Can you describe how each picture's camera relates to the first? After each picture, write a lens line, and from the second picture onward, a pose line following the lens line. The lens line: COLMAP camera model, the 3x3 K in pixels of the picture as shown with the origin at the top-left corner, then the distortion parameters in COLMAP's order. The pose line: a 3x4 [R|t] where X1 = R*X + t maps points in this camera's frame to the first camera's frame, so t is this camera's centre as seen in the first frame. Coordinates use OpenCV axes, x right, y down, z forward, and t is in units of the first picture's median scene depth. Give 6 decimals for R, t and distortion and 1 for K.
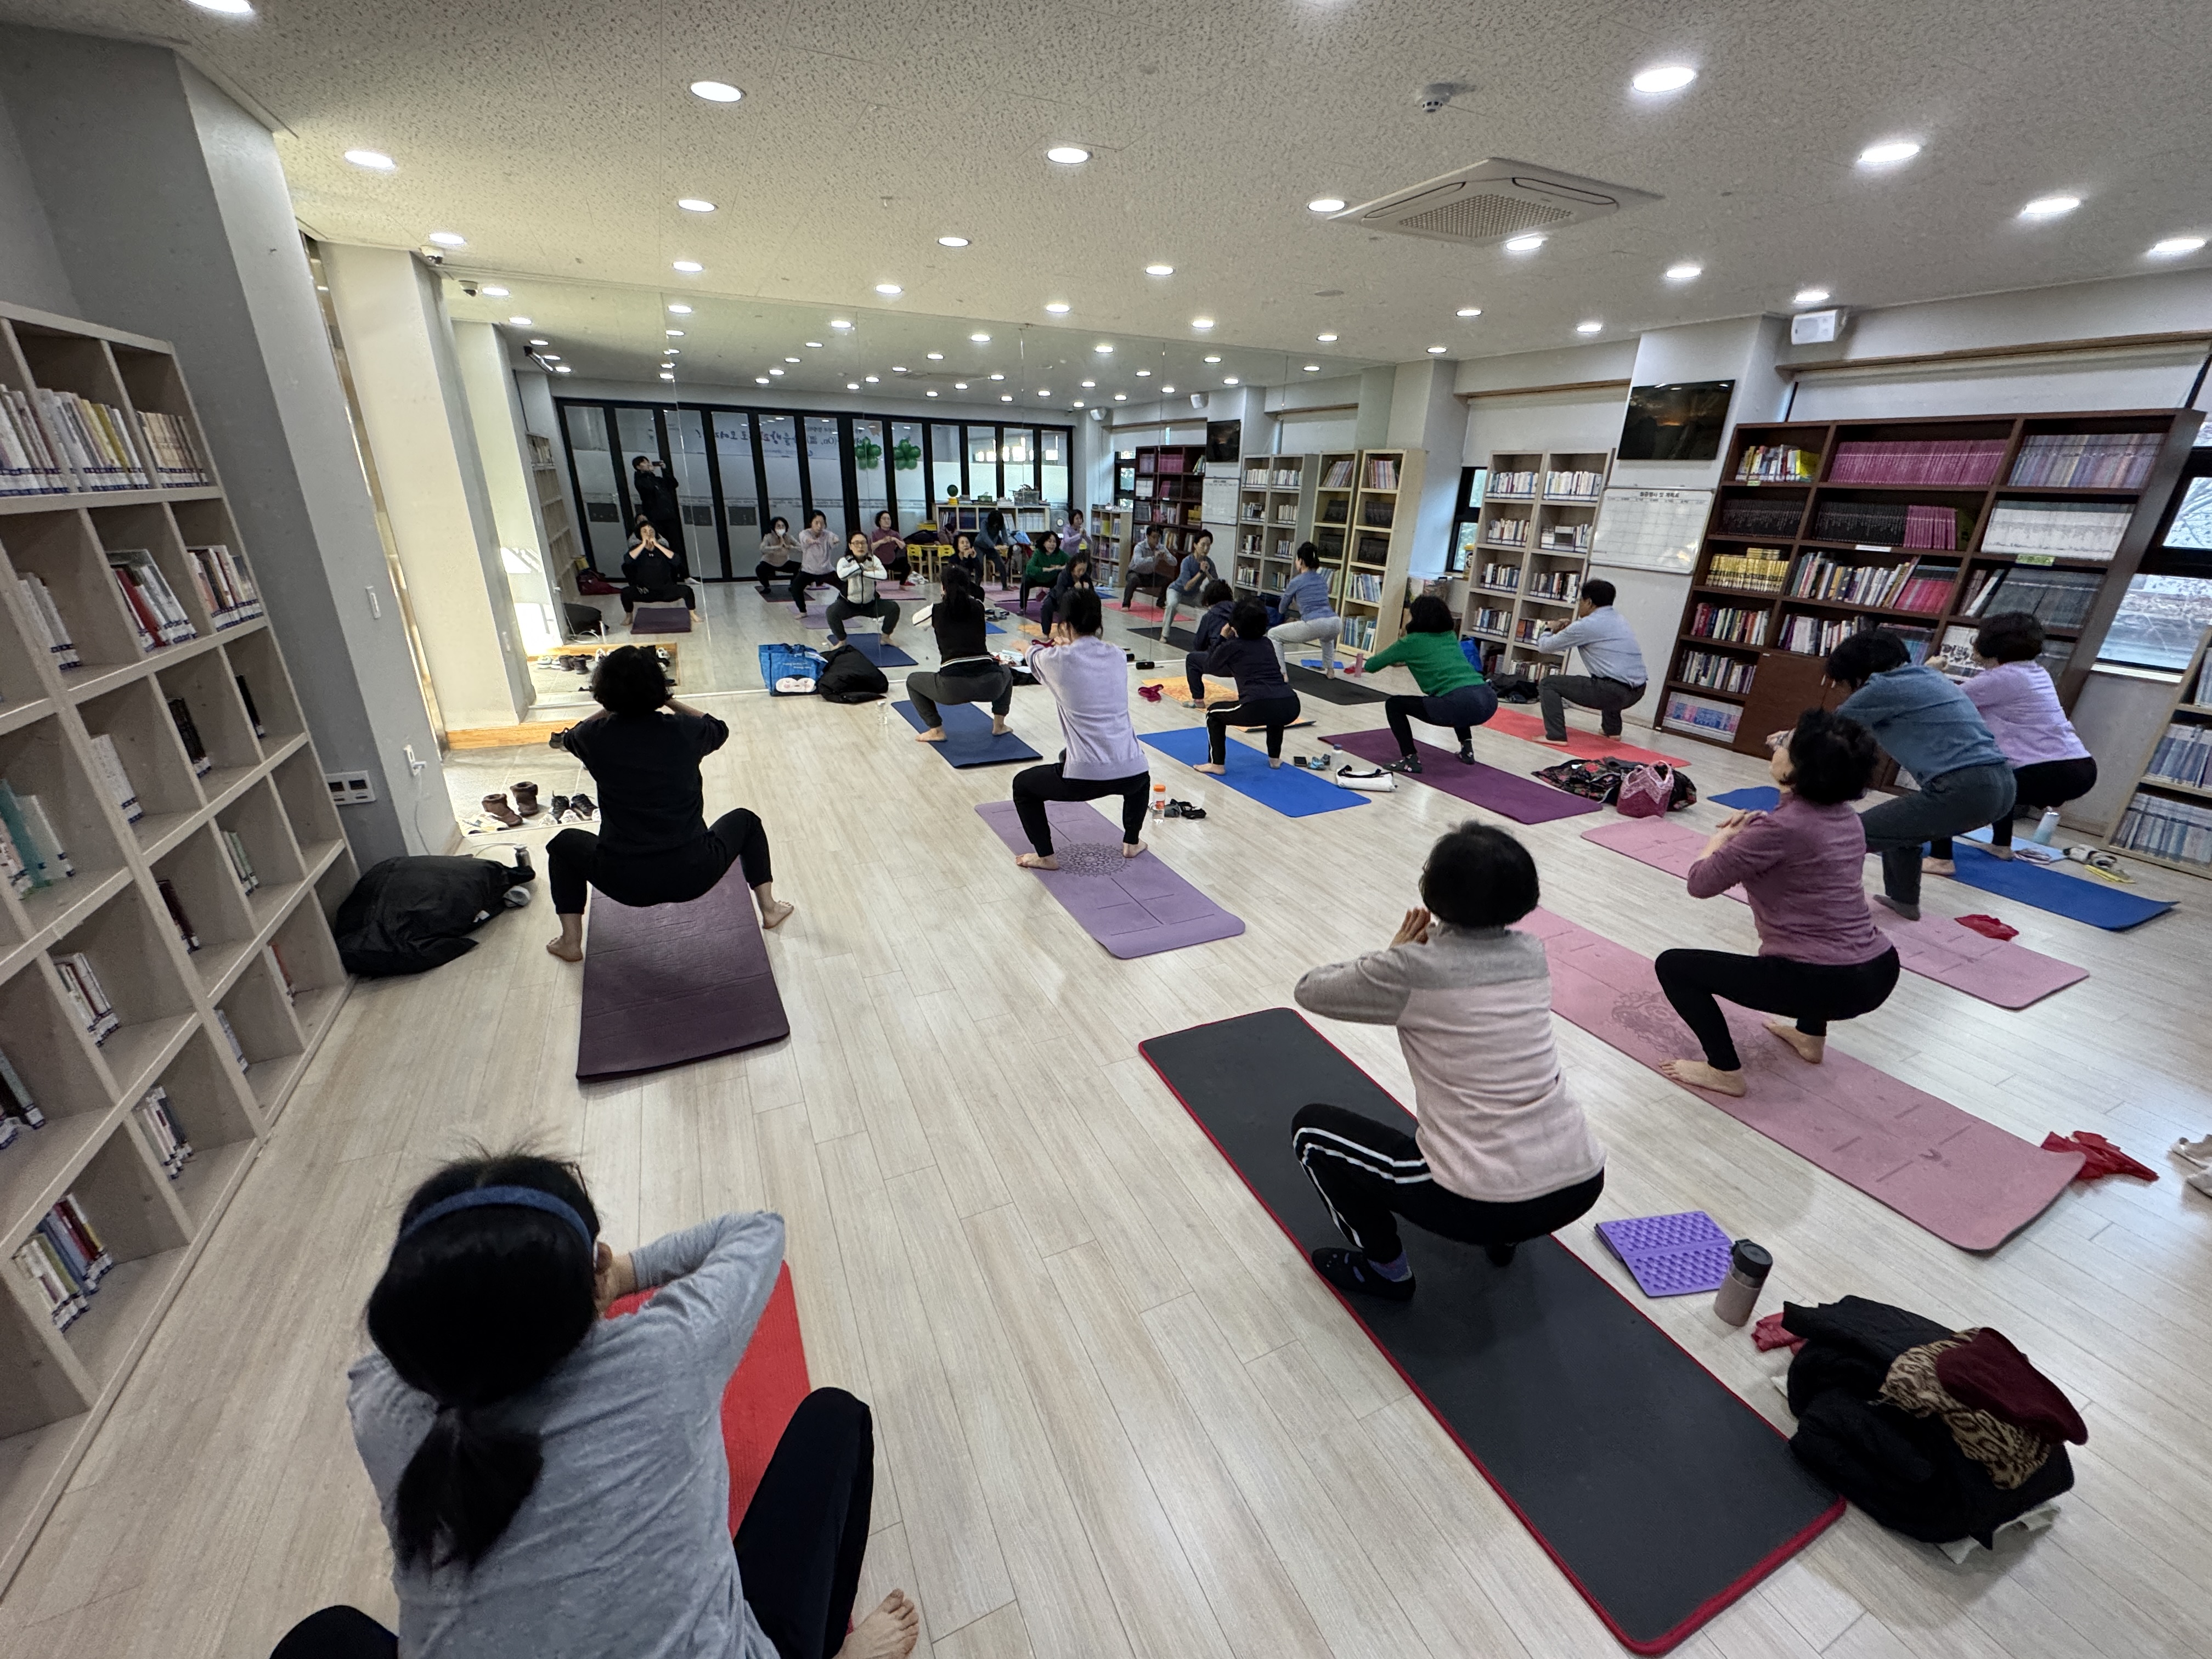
lens RADIAL K [[842.1, 0, 1106.0], [0, 842.1, 829.5], [0, 0, 1]] dist [-0.001424, -0.000076]
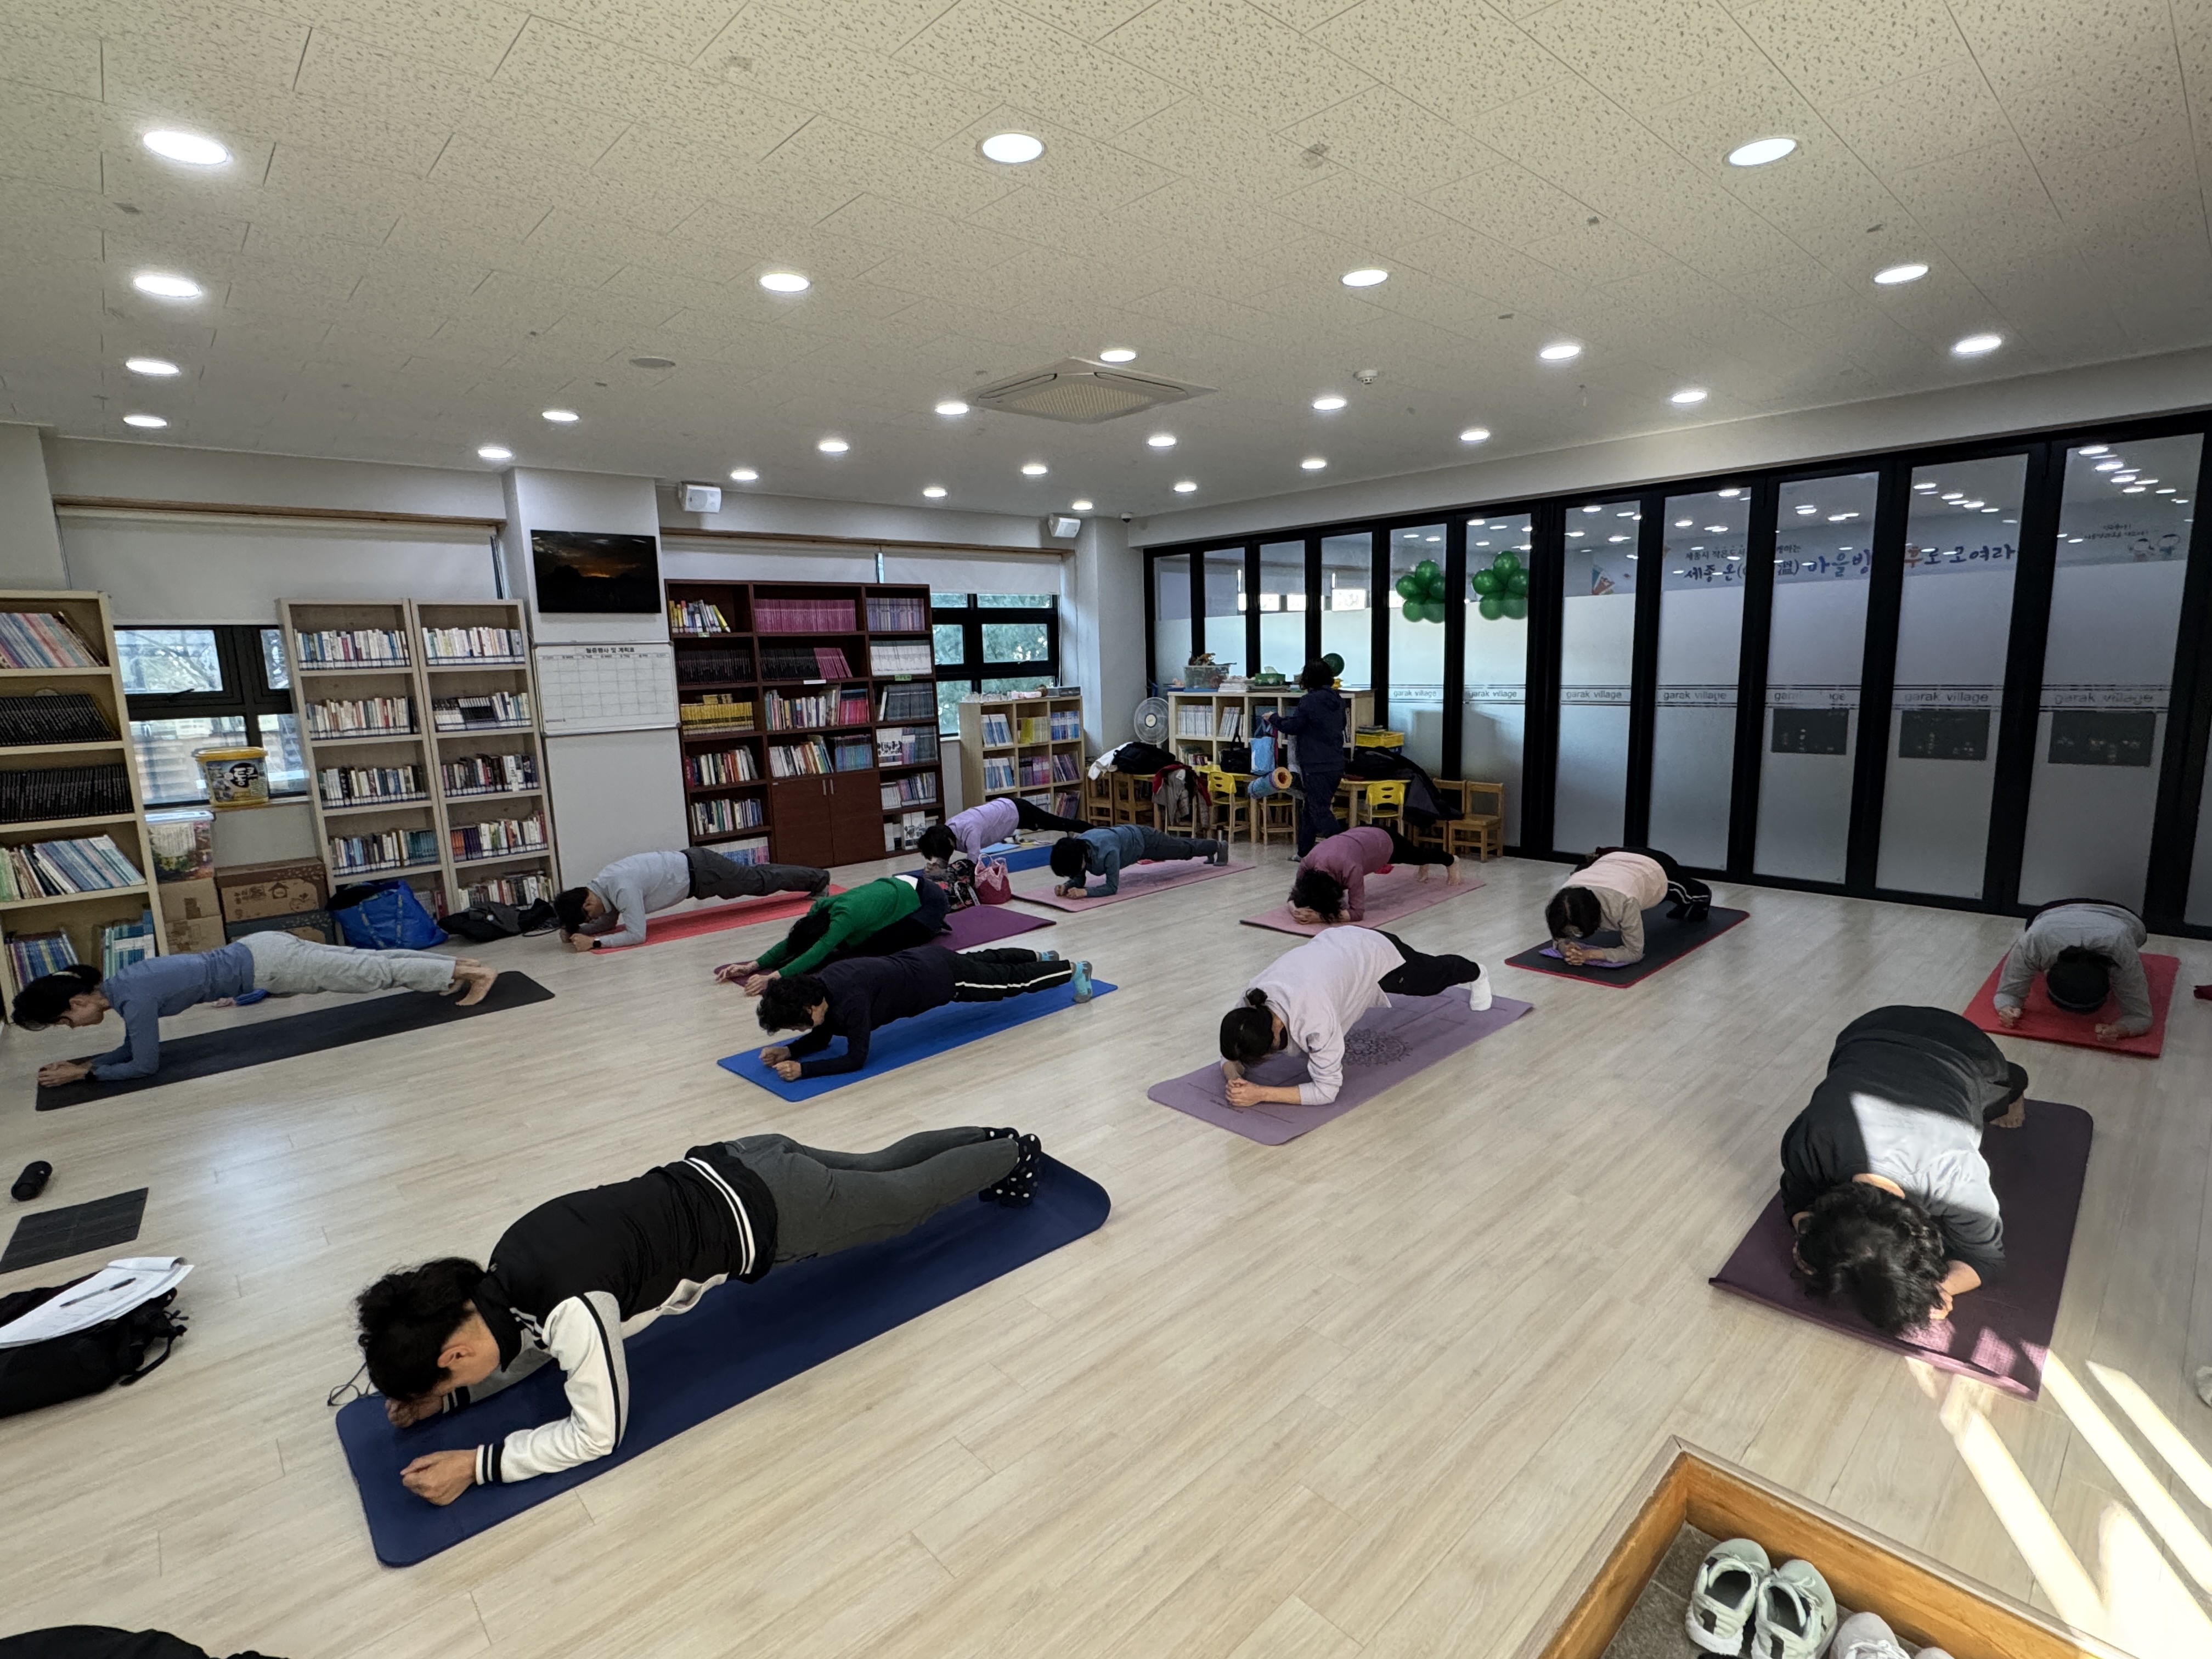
lens RADIAL K [[1074.8, 0, 1103.0], [0, 1074.8, 826.7], [0, 0, 1]] dist [-0.002138, -0.000074]
pose [[-0.291331, -0.179130, 0.939701, -0.601658], [0.388035, 0.875741, 0.287238, -0.374281], [-0.874388, 0.448319, -0.185622, 0.875645]]
